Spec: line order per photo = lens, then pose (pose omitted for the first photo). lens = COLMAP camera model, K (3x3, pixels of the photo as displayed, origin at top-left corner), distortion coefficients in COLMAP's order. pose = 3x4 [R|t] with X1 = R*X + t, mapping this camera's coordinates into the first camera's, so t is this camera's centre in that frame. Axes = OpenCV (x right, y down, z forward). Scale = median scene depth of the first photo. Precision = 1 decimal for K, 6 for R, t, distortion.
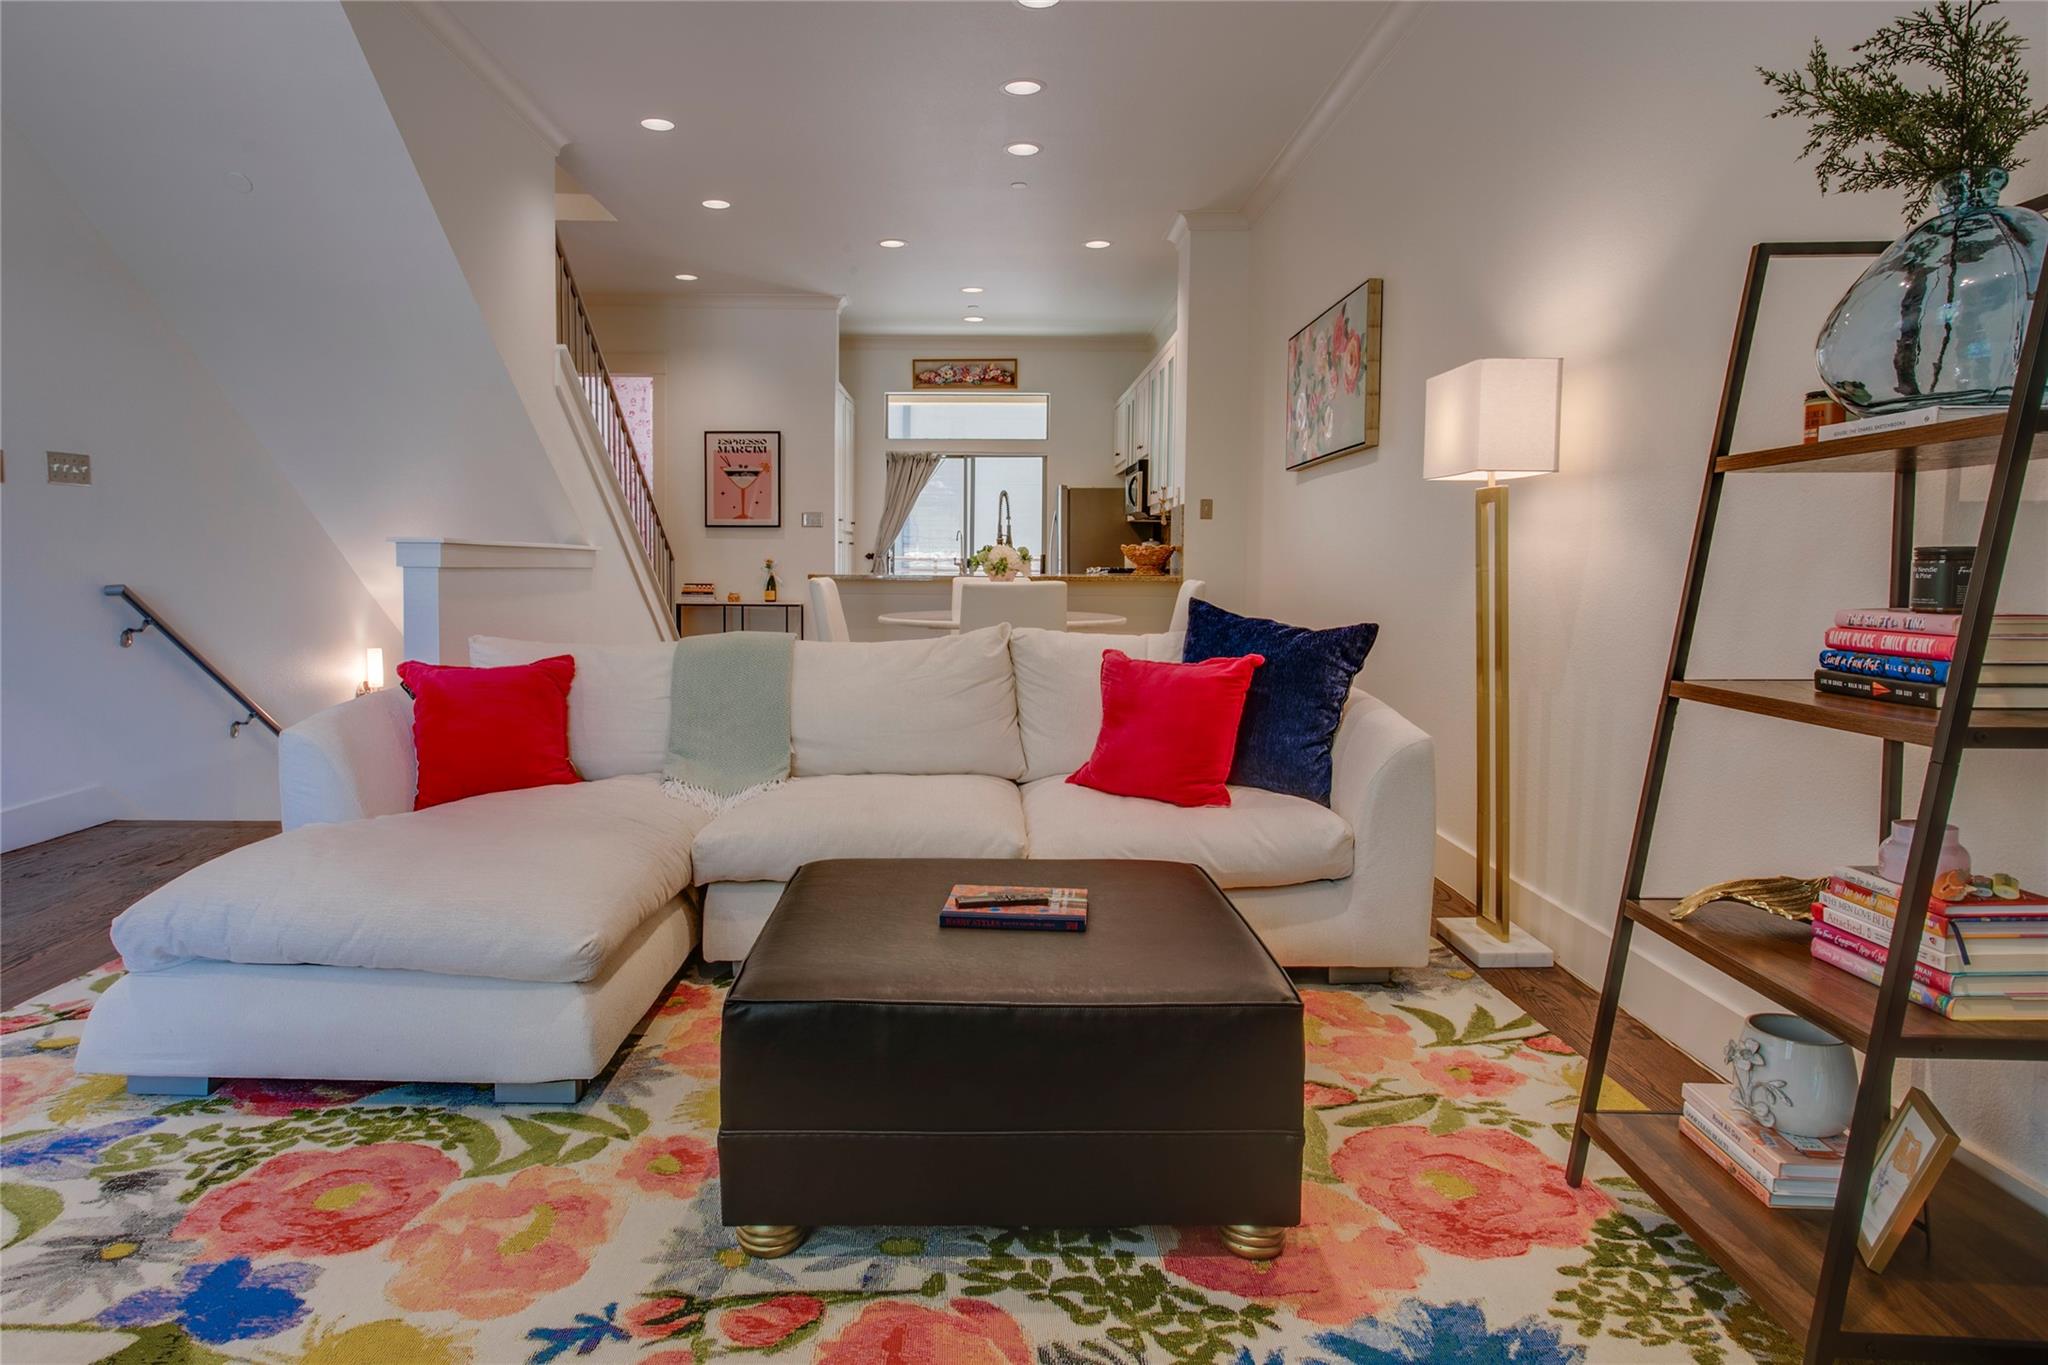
lens RADIAL K [[1291.9, 0, 974.0], [0, 1291.9, 639.2], [0, 0, 1]] dist [0.001128, 0.000052]
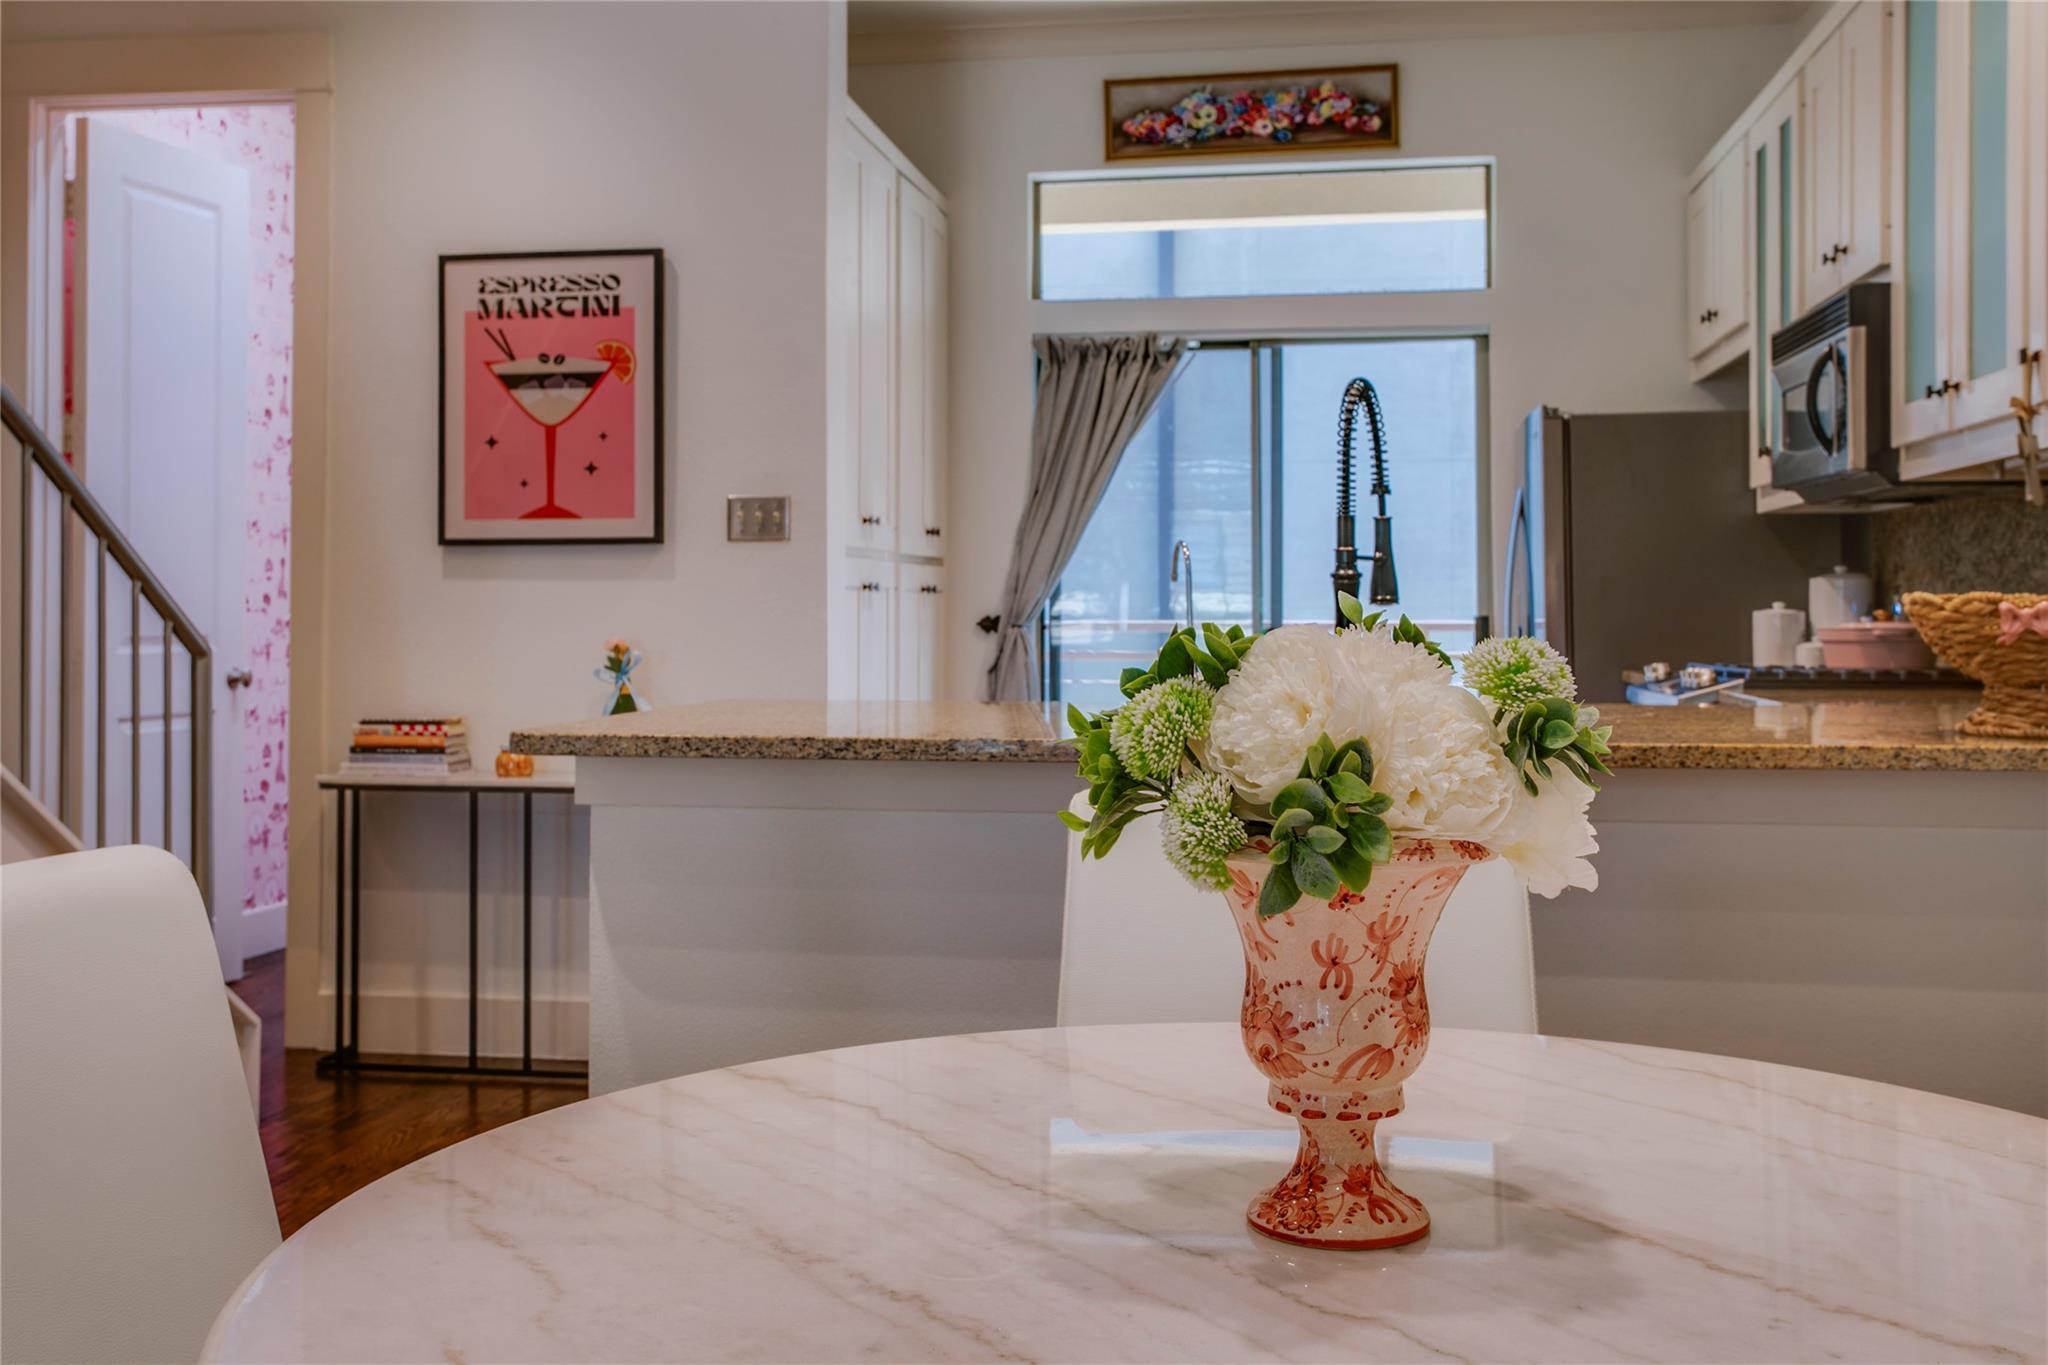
lens RADIAL K [[2105.6, 0, 987.2], [0, 2105.6, 564.9], [0, 0, 1]] dist [0.021634, 0.000000]
pose [[0.987694, -0.010937, -0.156017, 0.011434], [-0.001928, 0.996625, -0.082072, -0.034814], [0.156388, 0.081363, 0.984339, 0.450930]]
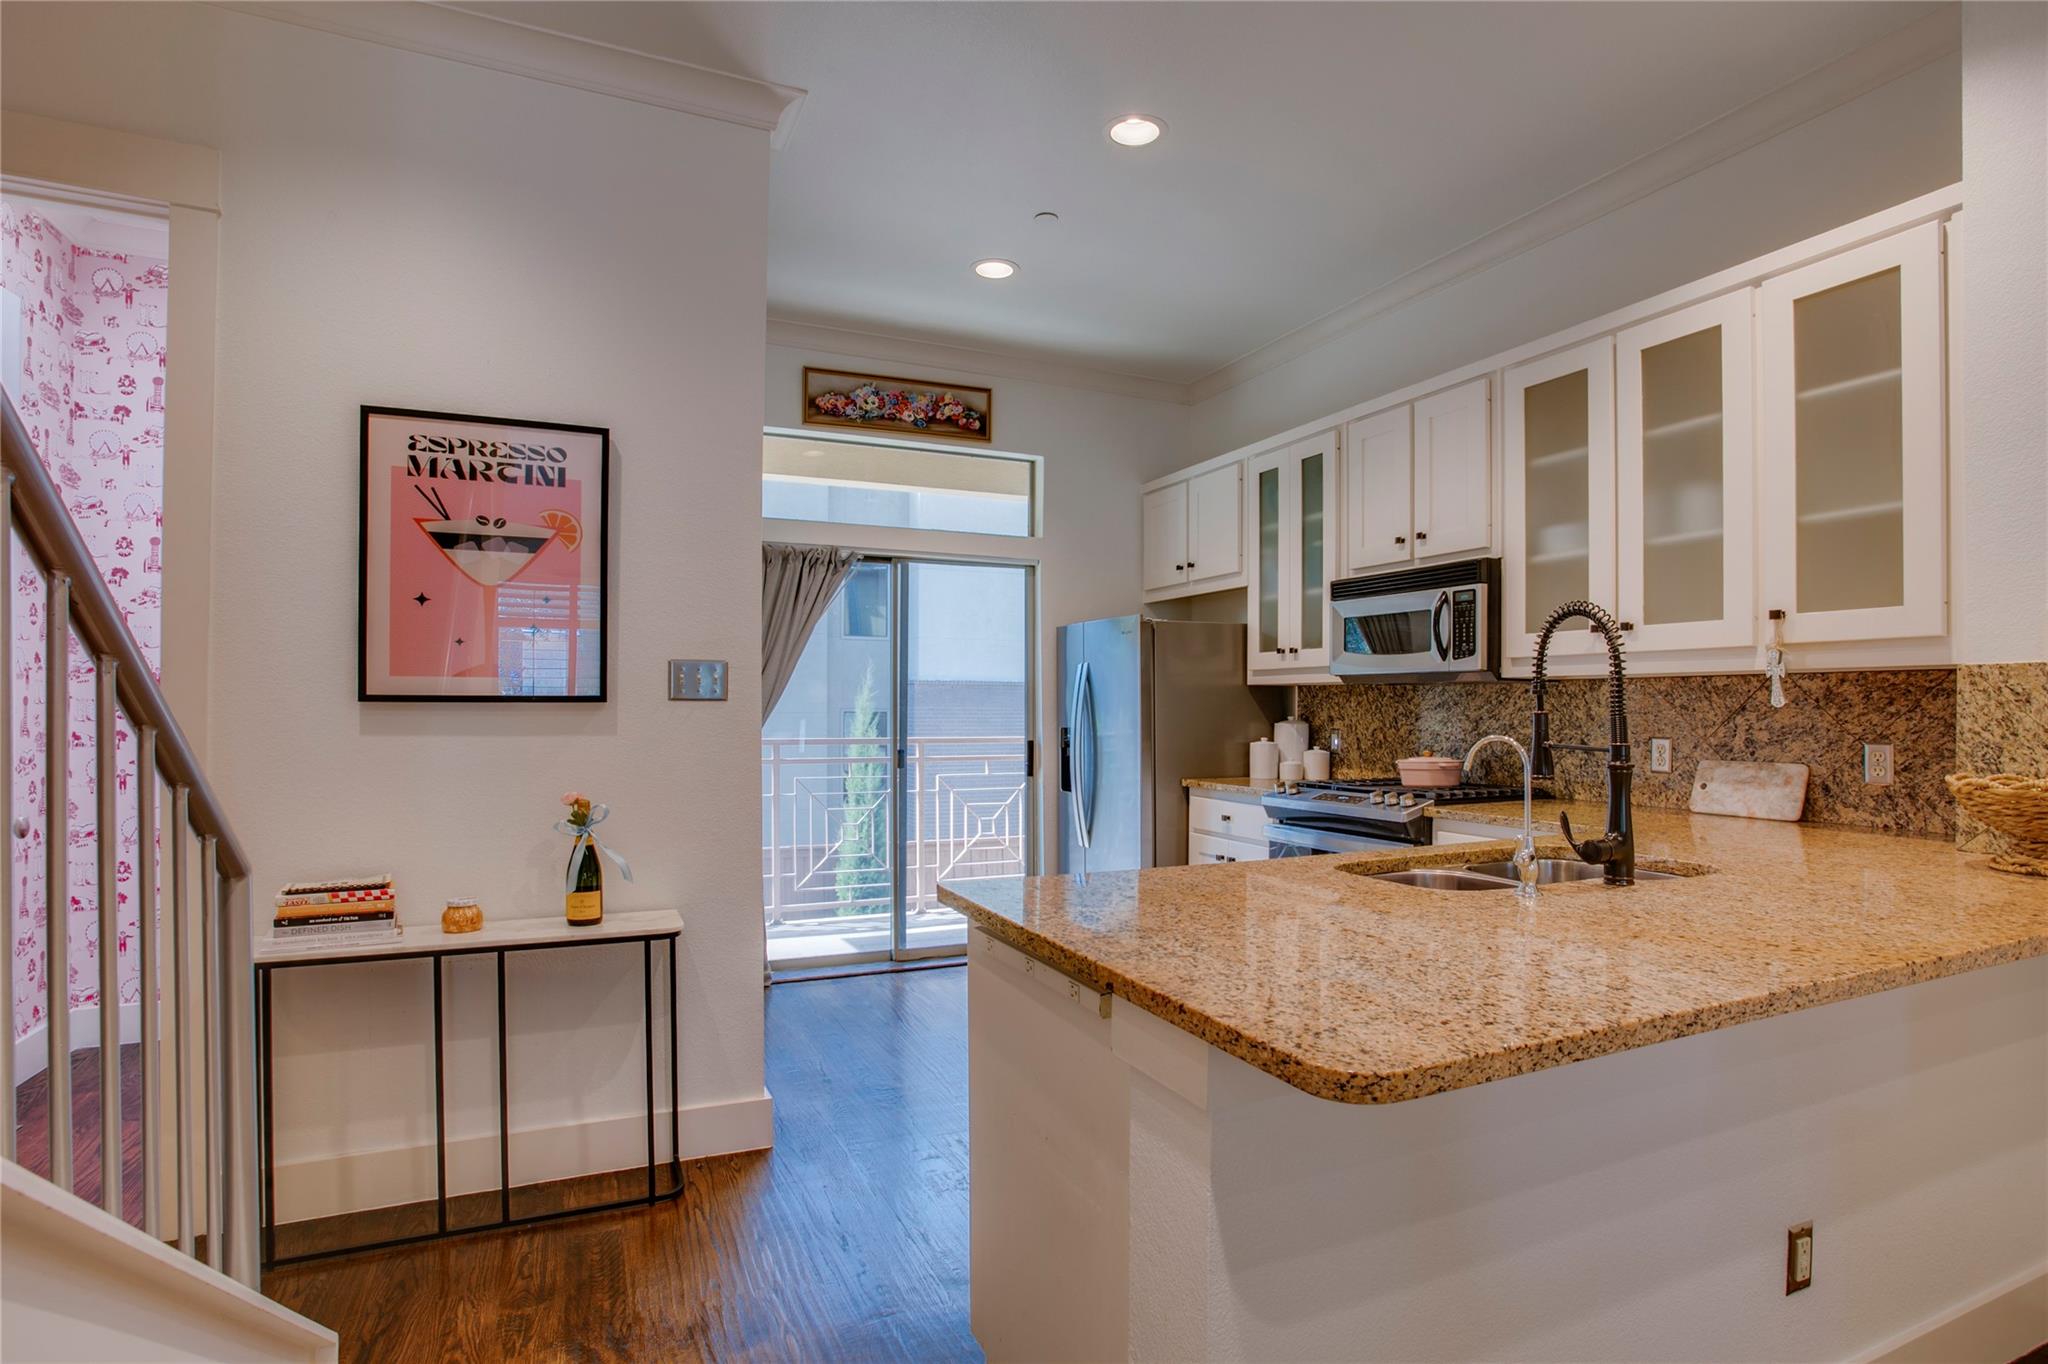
lens RADIAL K [[1035.3, 0, 1028.0], [0, 1035.3, 702.7], [0, 0, 1]] dist [-0.052410, 0.014143]
pose [[0.905629, -0.002700, 0.424063, -0.149287], [0.028064, 0.998169, -0.053578, -0.062023], [-0.423142, 0.060422, 0.904047, 0.637419]]
